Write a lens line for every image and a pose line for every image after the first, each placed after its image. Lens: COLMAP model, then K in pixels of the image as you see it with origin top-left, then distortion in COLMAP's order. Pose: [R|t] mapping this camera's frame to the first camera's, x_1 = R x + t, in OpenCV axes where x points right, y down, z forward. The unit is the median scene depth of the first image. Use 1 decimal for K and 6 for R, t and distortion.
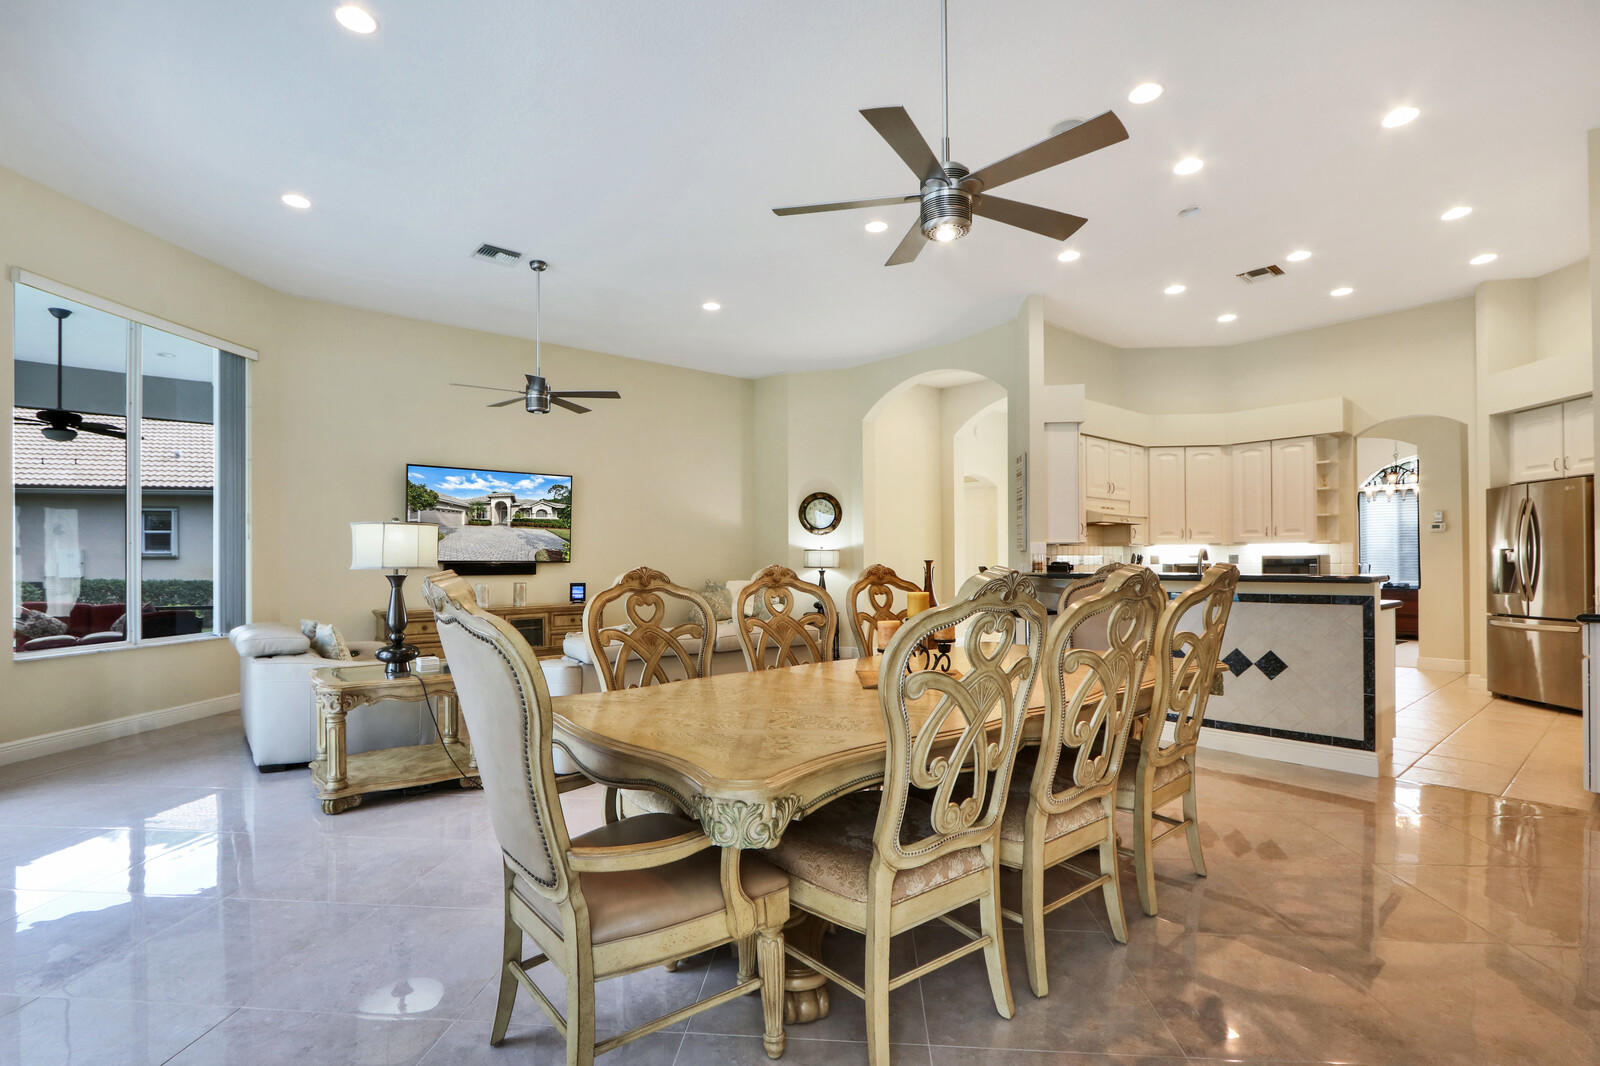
lens RADIAL K [[775.2, 0, 799.2], [0, 775.2, 555.5], [0, 0, 1]] dist [-0.001916, 0.000286]
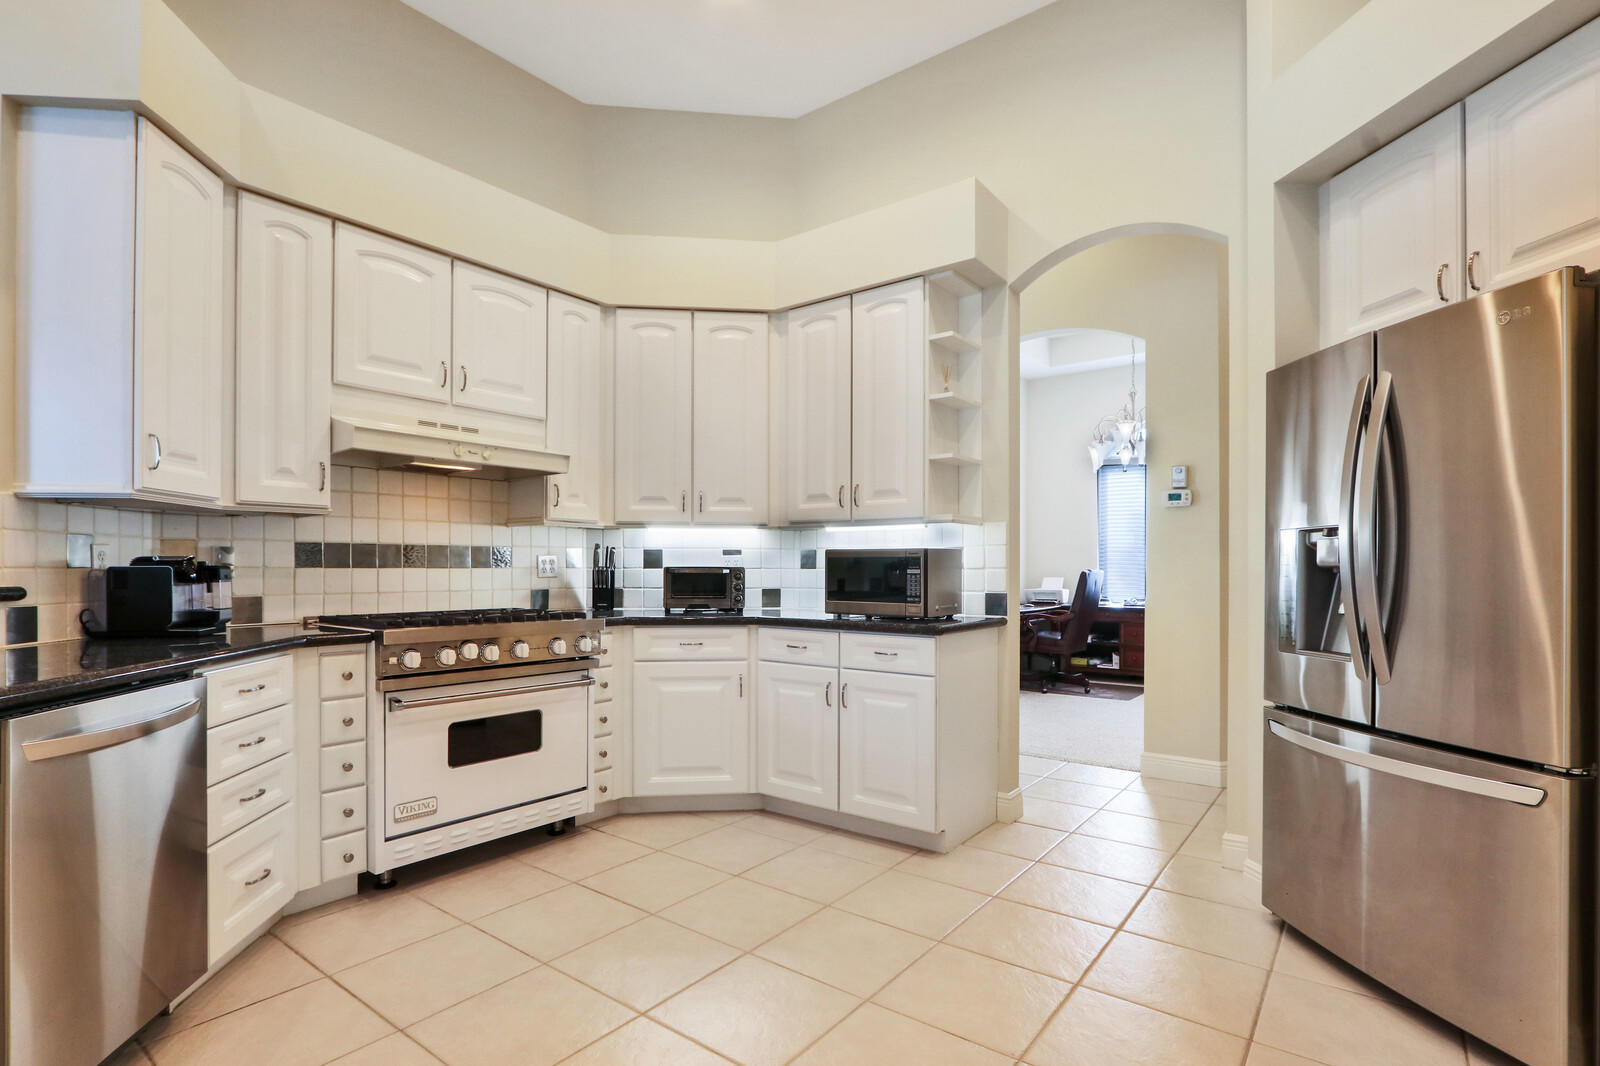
lens RADIAL K [[785.9, 0, 796.5], [0, 785.9, 567.8], [0, 0, 1]] dist [-0.001002, -0.000087]
pose [[0.979826, 0.004742, 0.199795, 0.512479], [-0.007477, 0.999888, 0.012936, 0.005639], [-0.199711, -0.014169, 0.979752, 0.584158]]
